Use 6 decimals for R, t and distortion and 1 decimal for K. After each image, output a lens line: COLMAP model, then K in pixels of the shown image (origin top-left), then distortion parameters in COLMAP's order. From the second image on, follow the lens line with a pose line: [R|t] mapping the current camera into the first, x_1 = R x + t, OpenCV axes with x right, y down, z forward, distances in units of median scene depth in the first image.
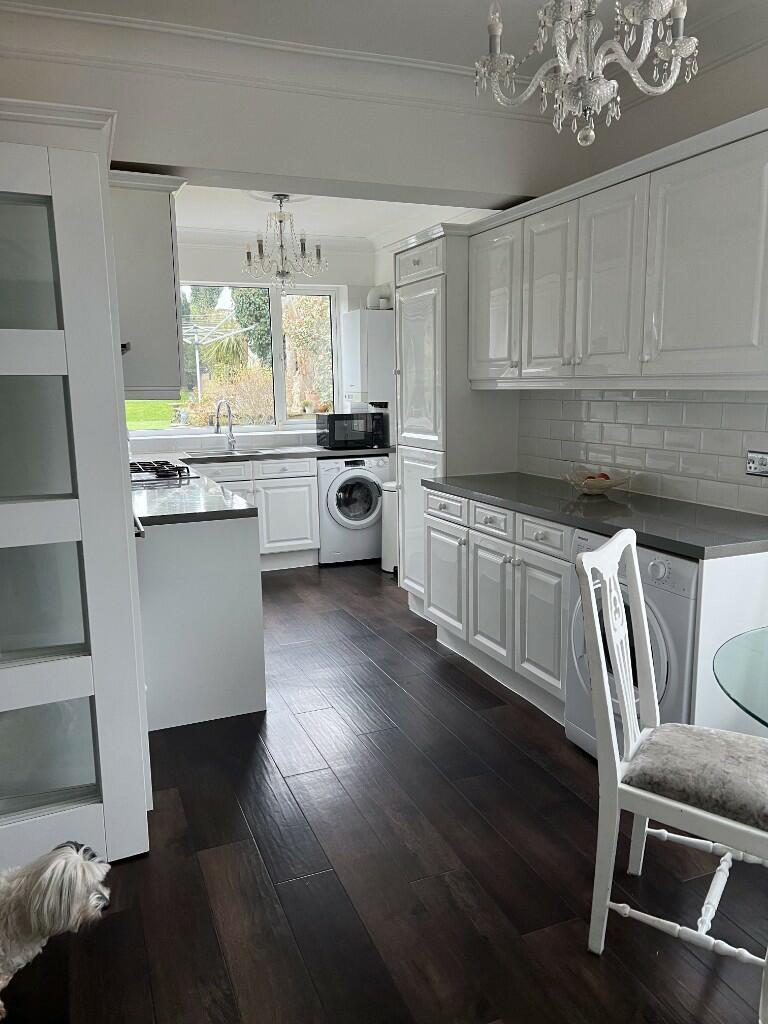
lens RADIAL K [[770.7, 0, 384.0], [0, 770.7, 512.0], [0, 0, 1]] dist [0.011275, -0.006514]
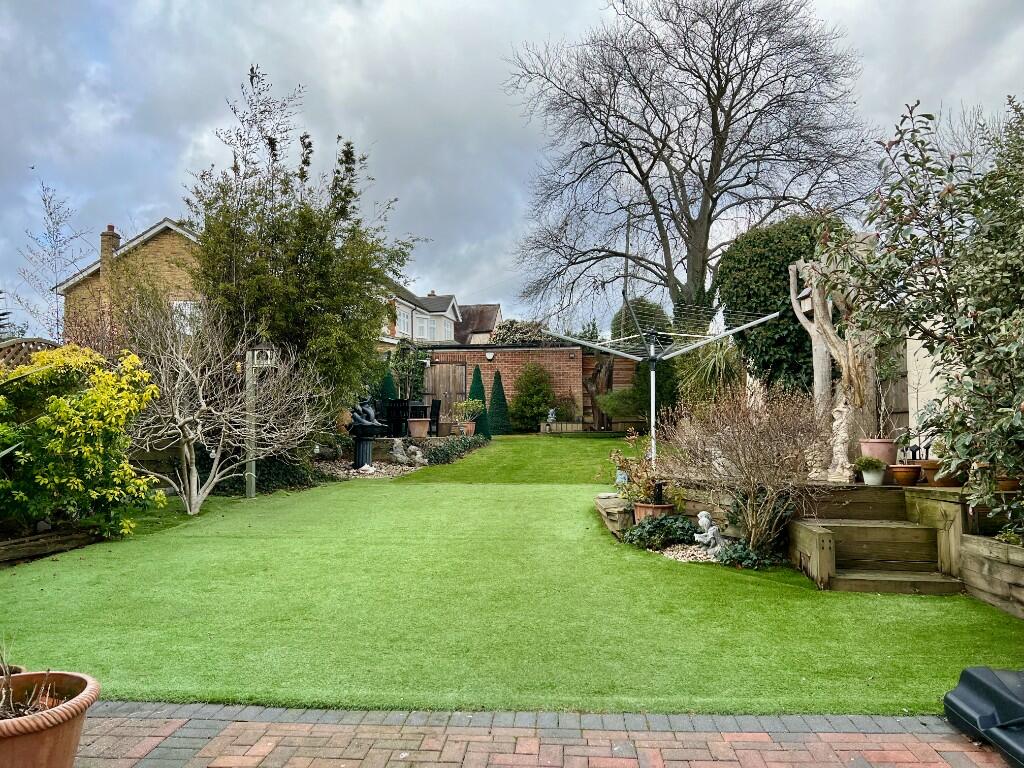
lens RADIAL K [[770.7, 0, 512.0], [0, 770.7, 384.0], [0, 0, 1]] dist [0.011275, -0.006514]
pose [[0.888547, -0.020540, -0.458325, -0.184646], [-0.085999, 0.973832, -0.210368, -0.175403], [0.450653, 0.226337, 0.863530, 1.199276]]
